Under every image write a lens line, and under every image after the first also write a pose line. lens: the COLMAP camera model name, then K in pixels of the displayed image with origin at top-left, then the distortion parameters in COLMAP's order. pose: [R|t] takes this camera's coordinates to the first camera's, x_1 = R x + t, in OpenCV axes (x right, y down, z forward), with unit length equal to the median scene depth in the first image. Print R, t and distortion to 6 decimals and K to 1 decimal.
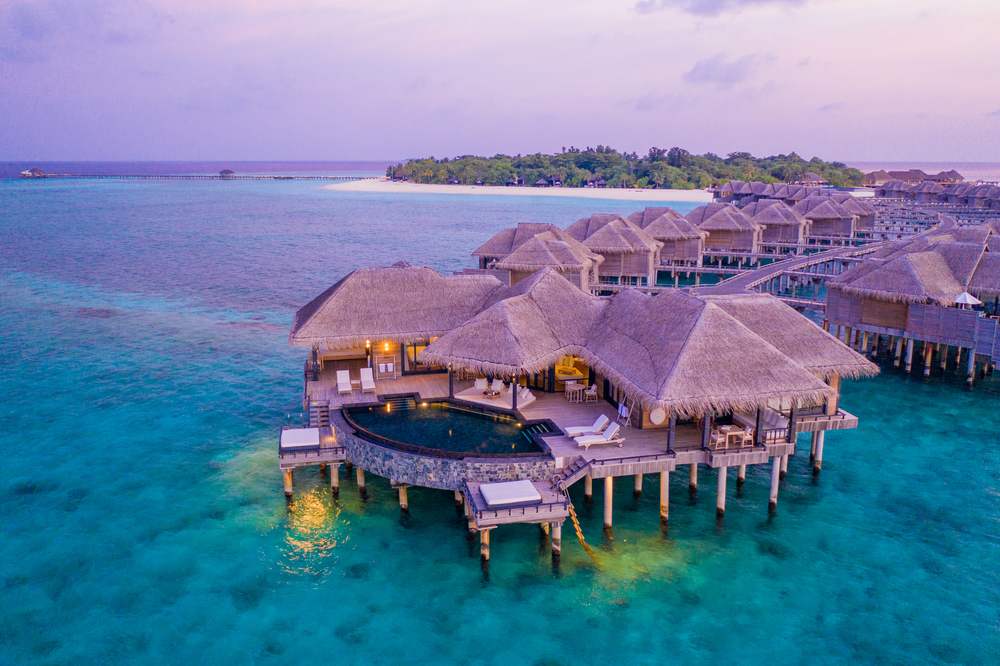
lens RADIAL K [[788.0, 0, 500.0], [0, 788.0, 333.0], [0, 0, 1]] dist [-0.016829, 0.005059]
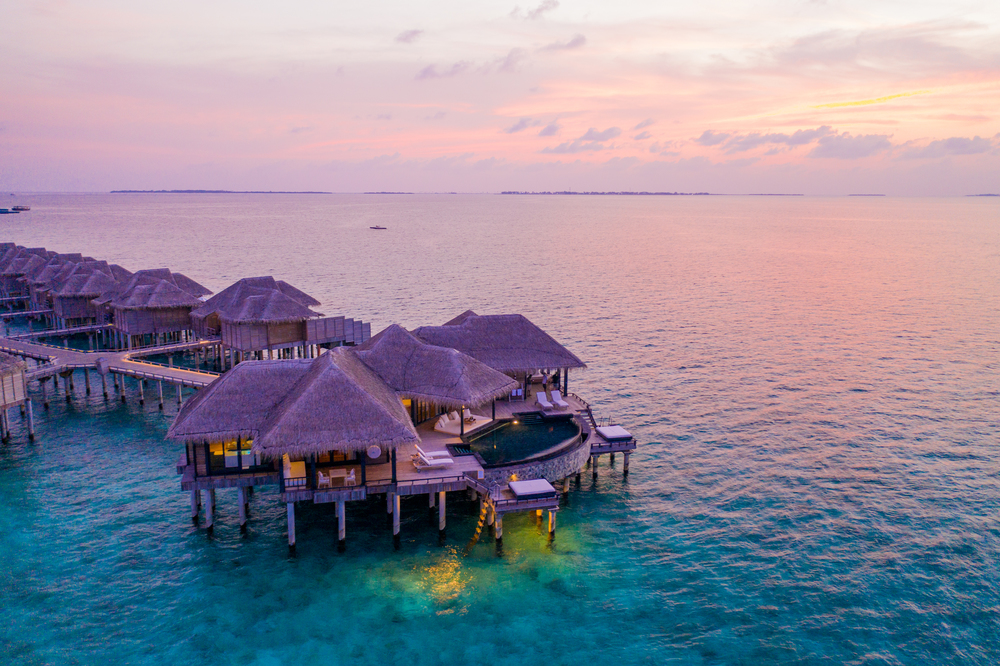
lens RADIAL K [[790.3, 0, 500.0], [0, 790.3, 333.0], [0, 0, 1]] dist [-0.013977, 0.005088]
pose [[-0.040194, -0.175199, 0.983712, -1.157524], [0.210009, 0.961036, 0.179742, -0.257558], [-0.976873, 0.213812, -0.001834, 0.861543]]
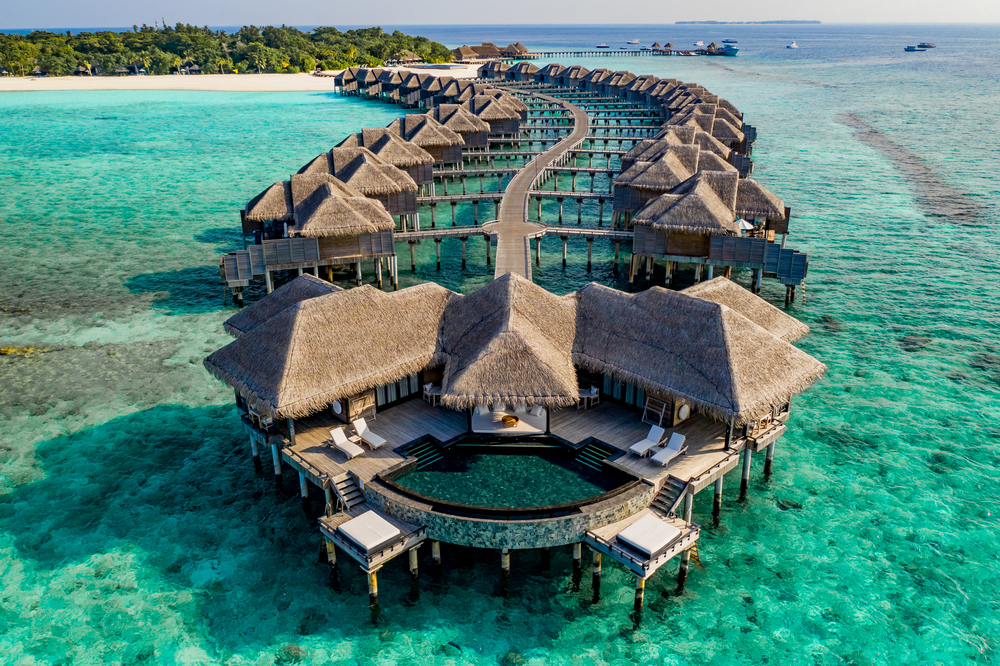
lens RADIAL K [[788.0, 0, 500.0], [0, 788.0, 333.0], [0, 0, 1]] dist [-0.016829, 0.005059]
pose [[0.858934, -0.192476, 0.474538, -0.432694], [0.114174, 0.975329, 0.188939, -0.198642], [-0.499197, -0.108106, 0.859718, 0.167971]]
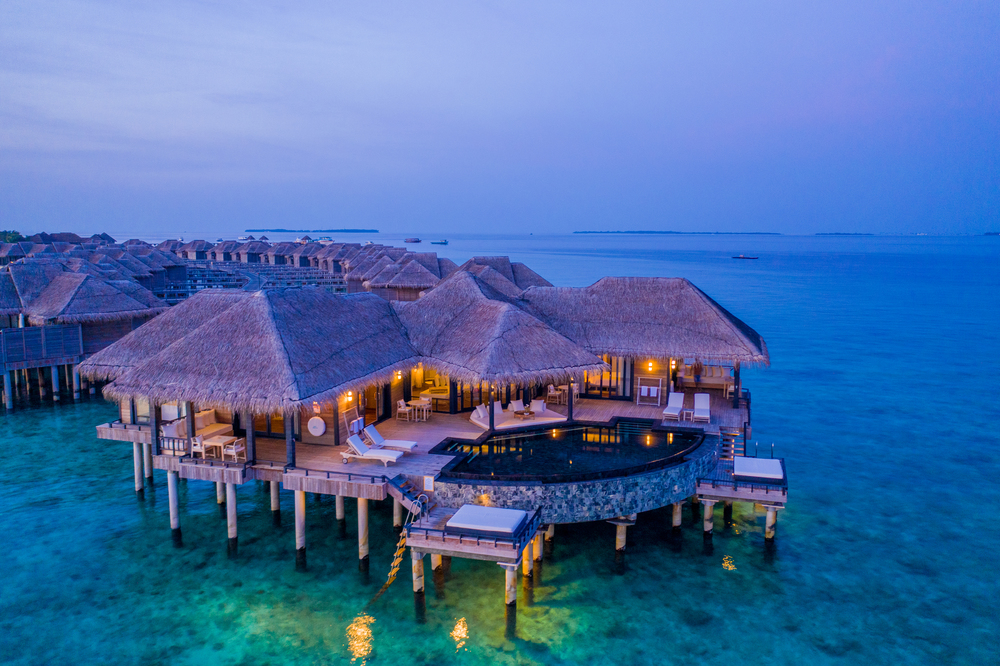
lens RADIAL K [[788.0, 0, 500.0], [0, 788.0, 333.0], [0, 0, 1]] dist [-0.016829, 0.005059]
pose [[0.488603, -0.108611, 0.865720, -0.690545], [0.184024, 0.982730, 0.019429, -0.026162], [-0.852879, 0.149820, 0.500151, 0.549965]]
